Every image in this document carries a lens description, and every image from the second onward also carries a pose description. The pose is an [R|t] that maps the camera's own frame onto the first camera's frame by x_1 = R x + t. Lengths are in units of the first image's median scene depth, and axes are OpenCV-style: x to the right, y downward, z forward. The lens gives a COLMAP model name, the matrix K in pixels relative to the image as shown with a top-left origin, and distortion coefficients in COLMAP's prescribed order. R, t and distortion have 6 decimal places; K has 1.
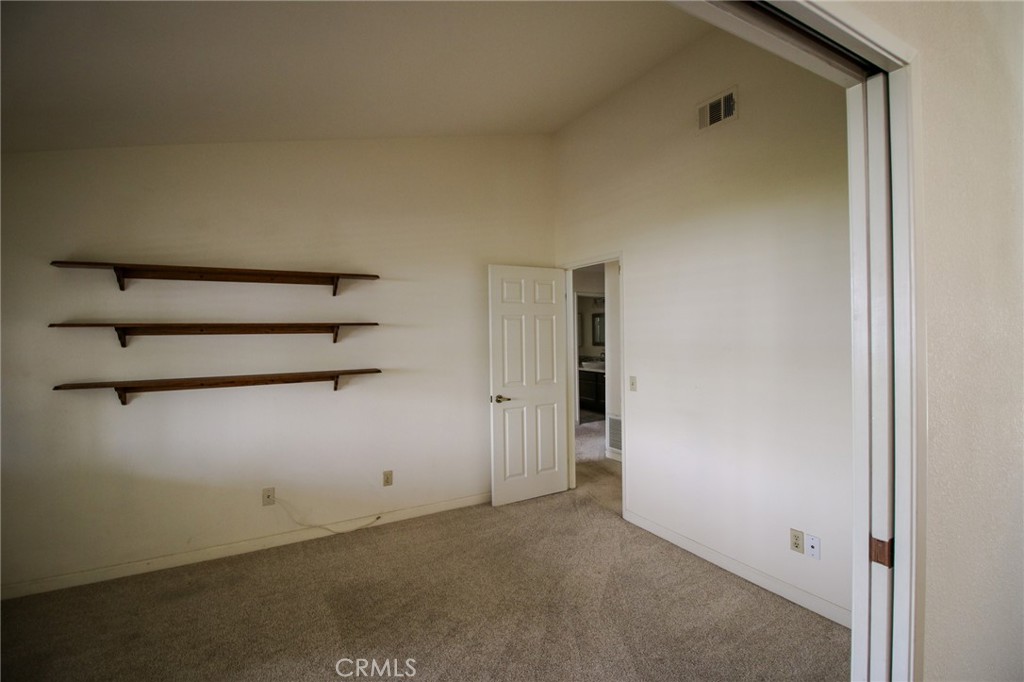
lens RADIAL K [[467.3, 0, 512.3], [0, 467.3, 330.6], [0, 0, 1]] dist [-0.002097, -0.011553]
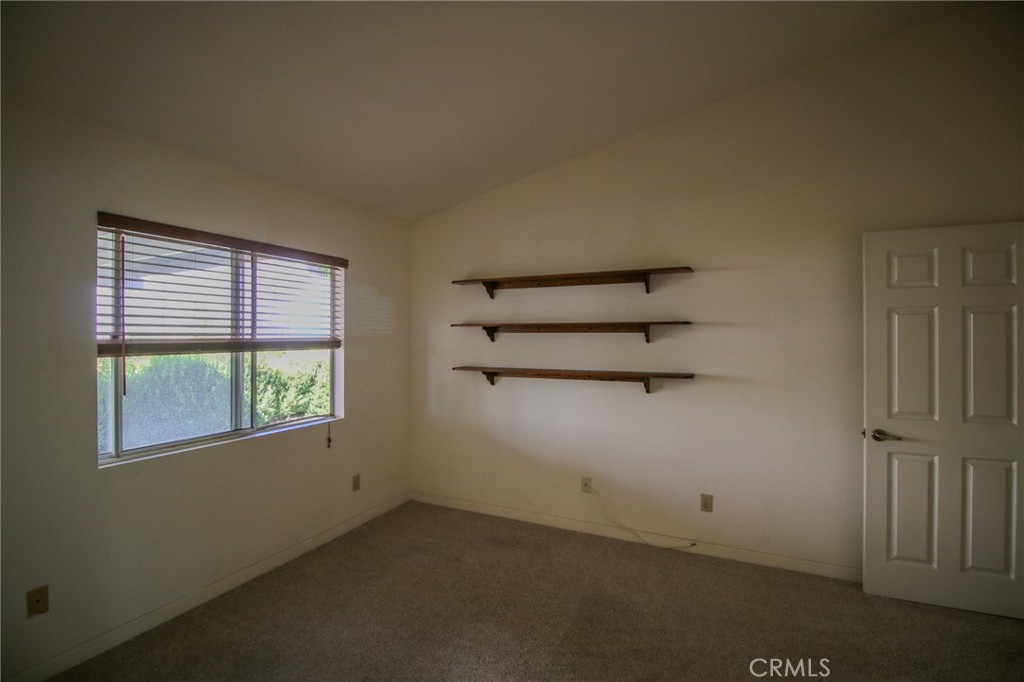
lens RADIAL K [[472.8, 0, 513.3], [0, 472.8, 332.0], [0, 0, 1]] dist [0.001415, -0.012343]
pose [[0.573446, 0.011027, -0.819169, 0.249900], [-0.003118, 0.999932, 0.011277, -0.006024], [0.819237, -0.003912, 0.573441, 0.226462]]
